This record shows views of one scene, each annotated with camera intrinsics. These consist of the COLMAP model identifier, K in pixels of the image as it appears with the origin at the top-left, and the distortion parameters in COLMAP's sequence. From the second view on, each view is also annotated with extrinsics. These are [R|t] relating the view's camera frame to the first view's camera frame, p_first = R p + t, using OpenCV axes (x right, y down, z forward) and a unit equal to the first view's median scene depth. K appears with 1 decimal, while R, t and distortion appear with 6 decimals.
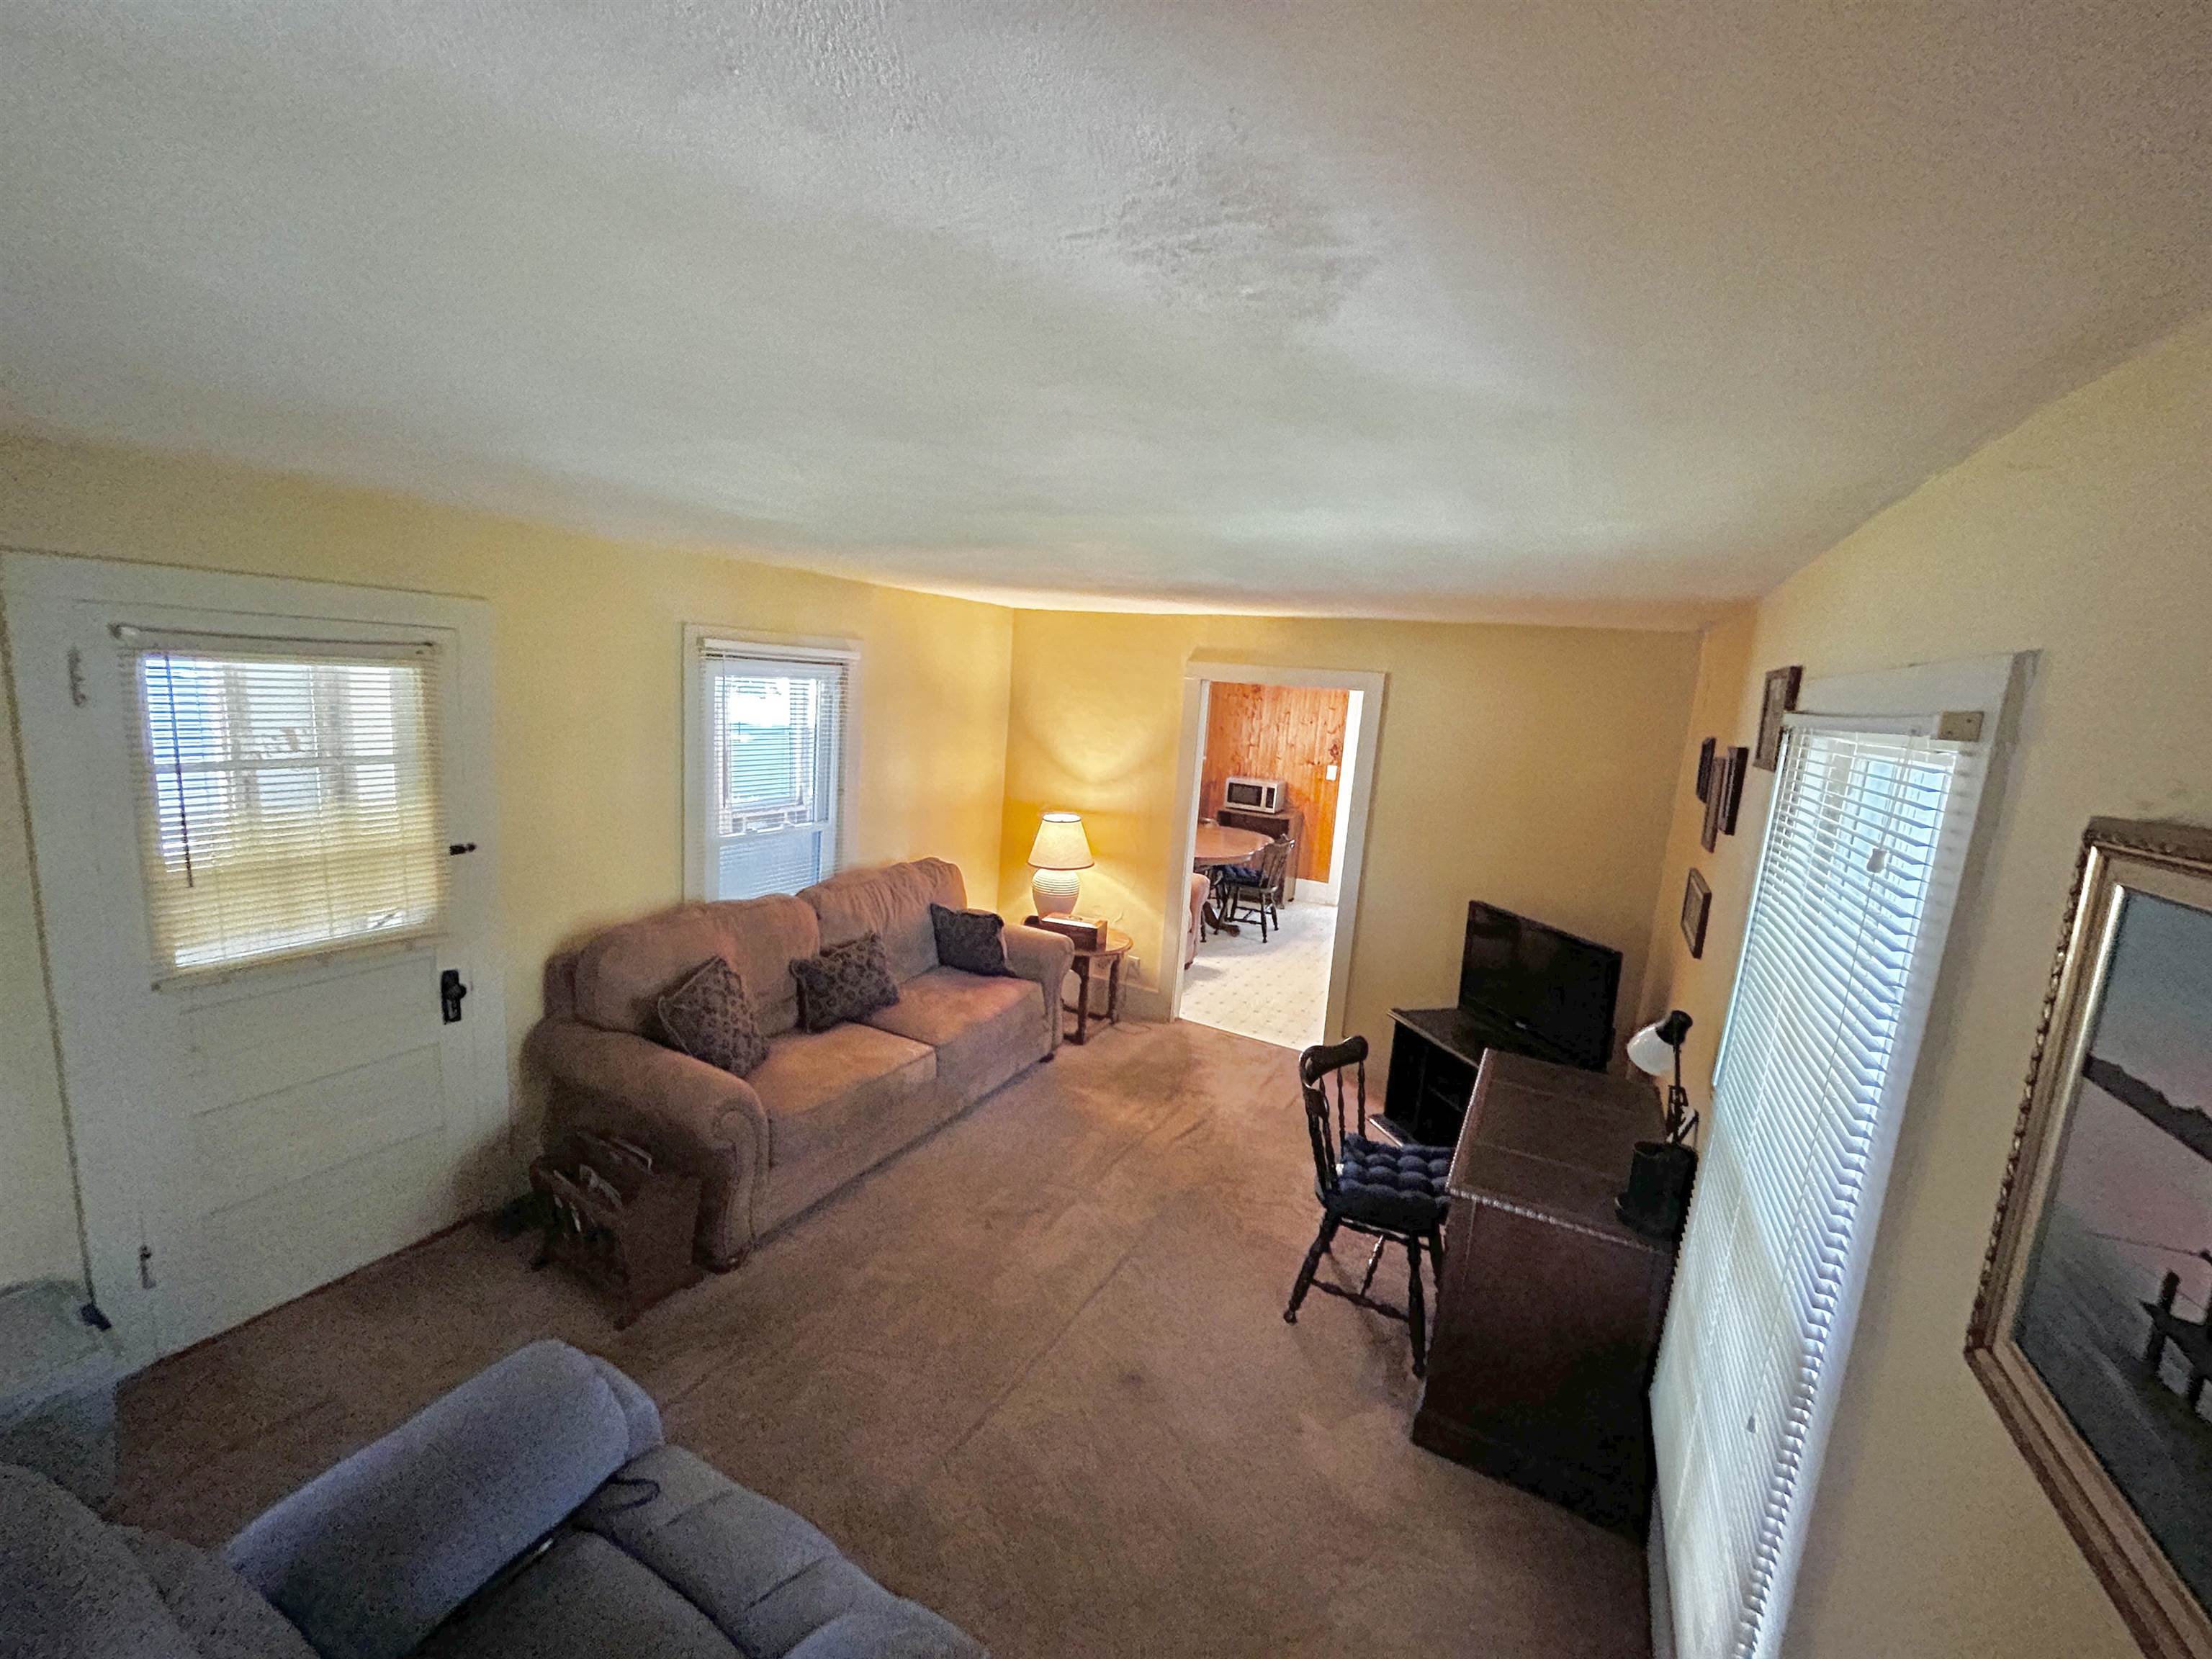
lens RADIAL K [[895.1, 0, 1106.0], [0, 895.1, 829.5], [0, 0, 1]] dist [-0.003313, -0.000151]
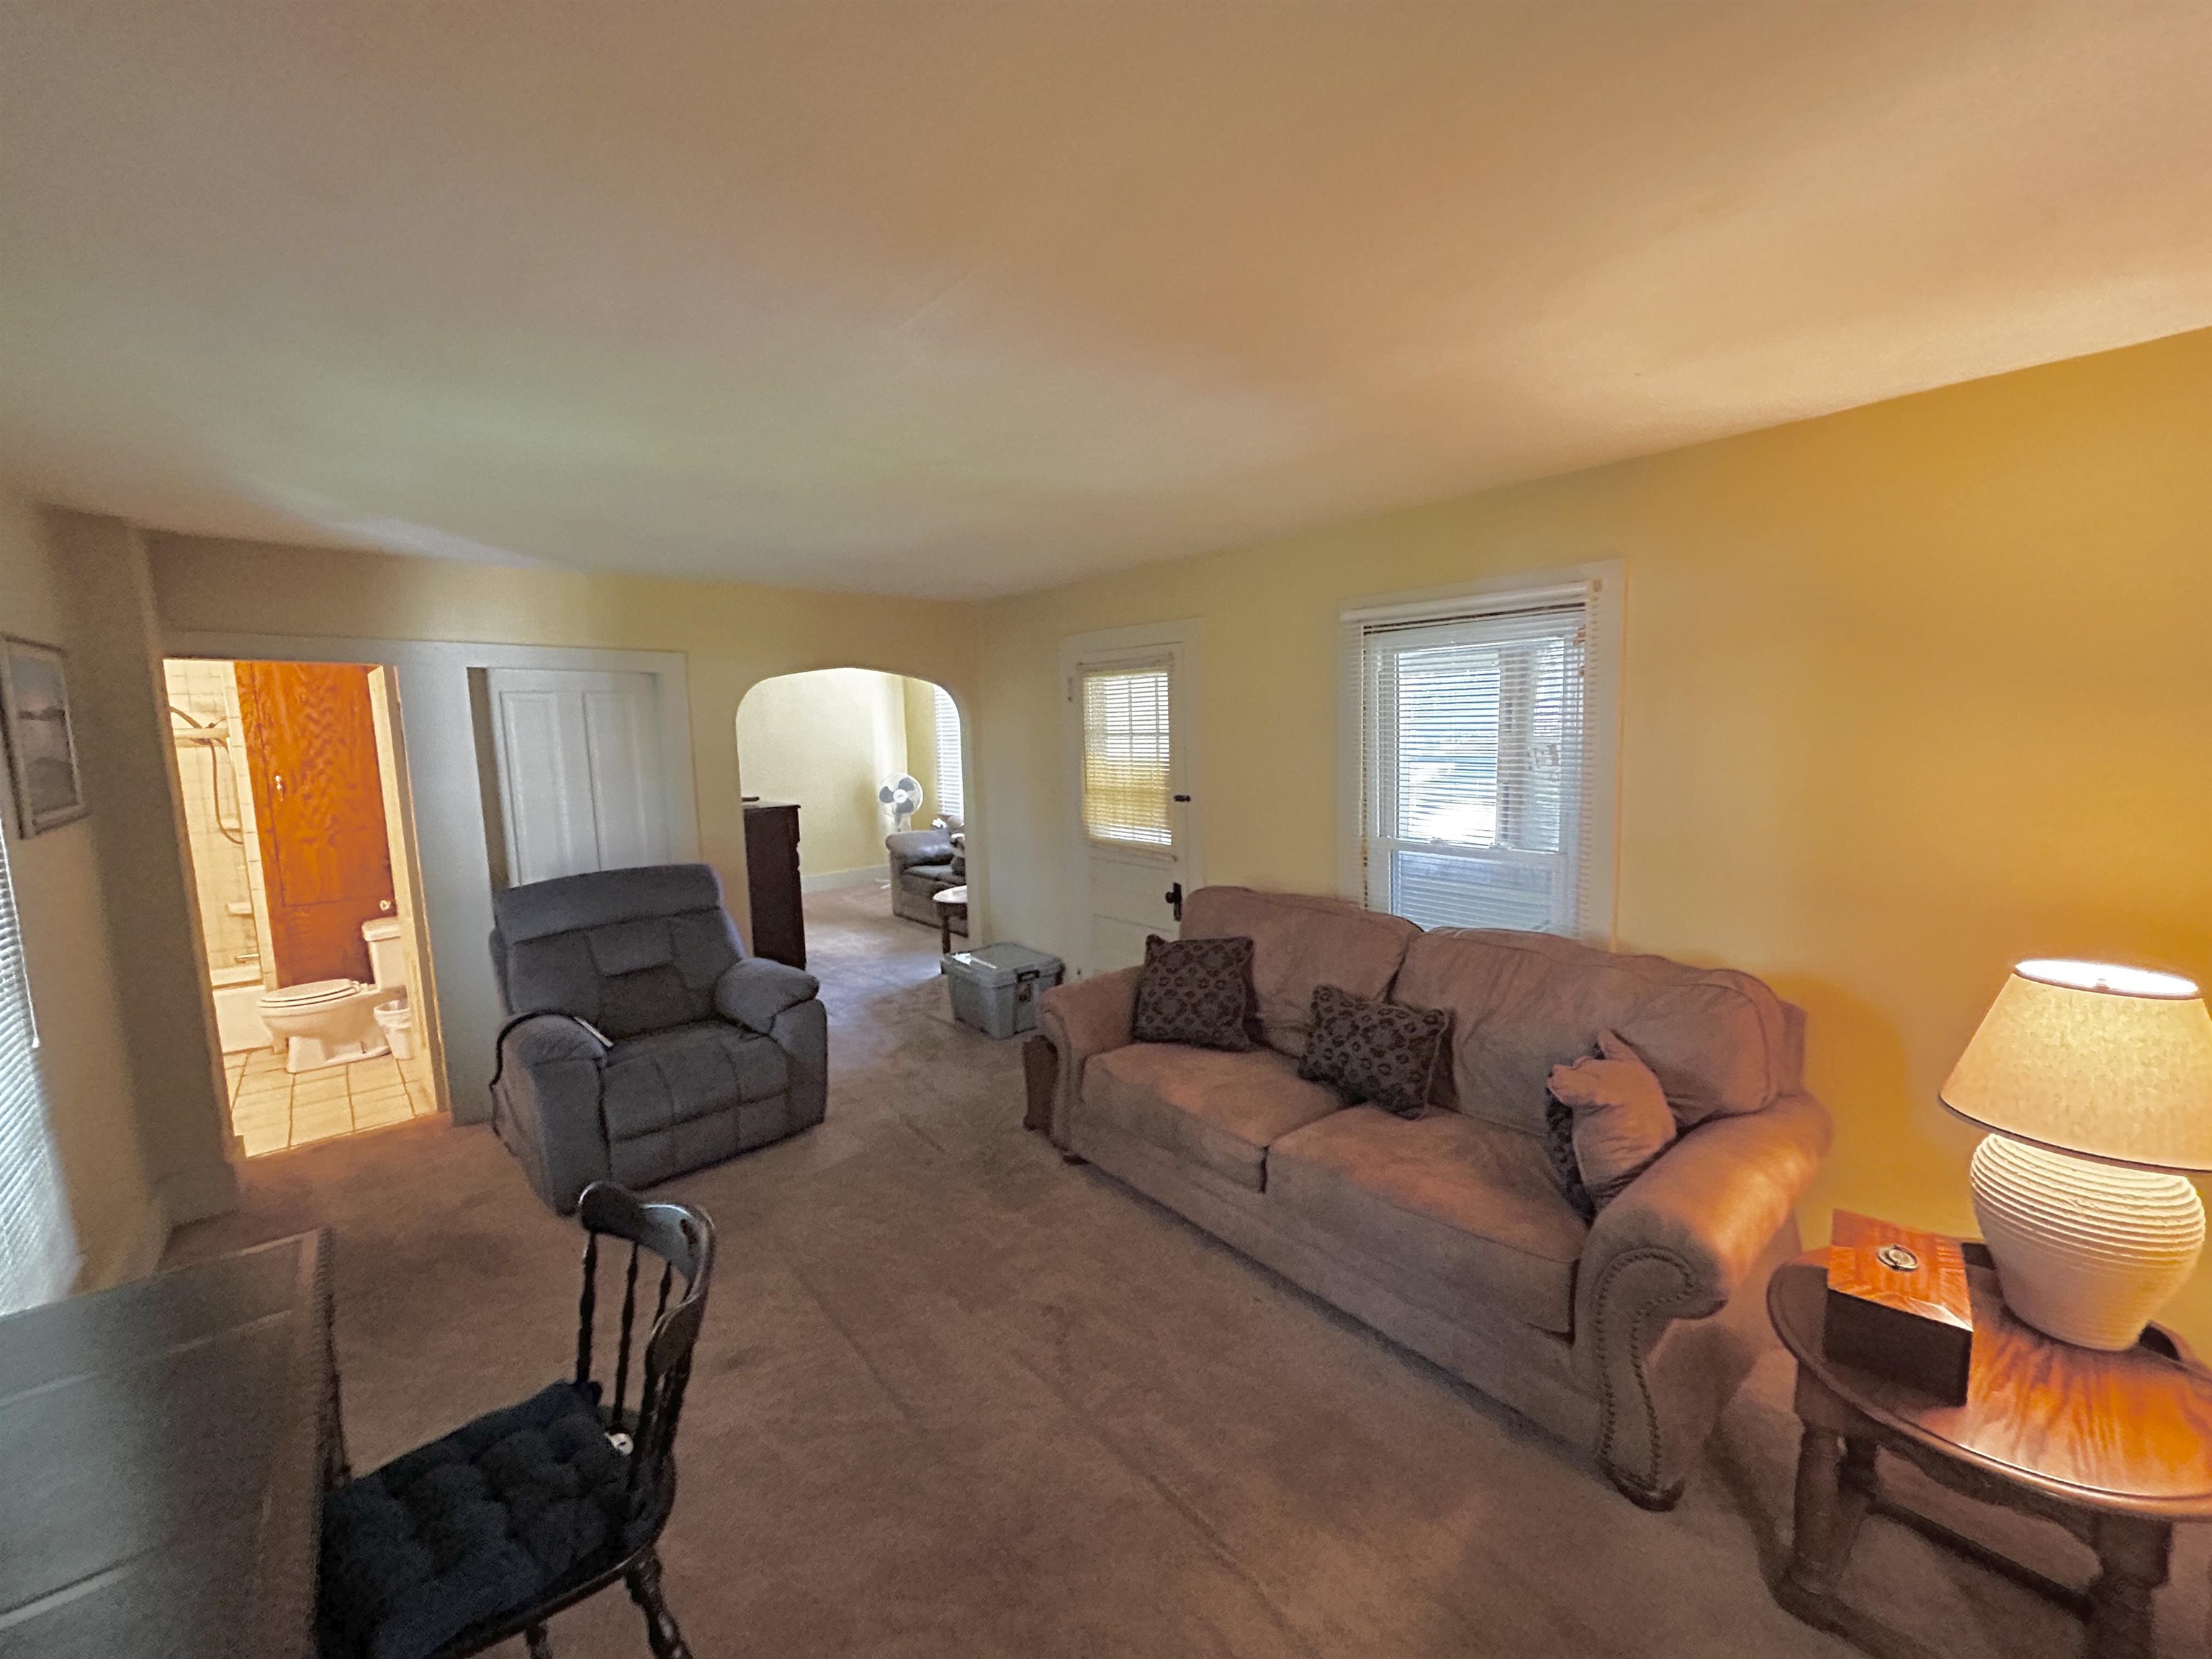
lens RADIAL K [[895.1, 0, 1106.0], [0, 895.1, 829.5], [0, 0, 1]] dist [-0.003313, -0.000151]
pose [[-0.377218, 0.056397, -0.924406, 0.642435], [-0.162537, 0.978620, 0.126030, -0.089597], [0.911750, 0.197791, -0.359987, 1.416442]]
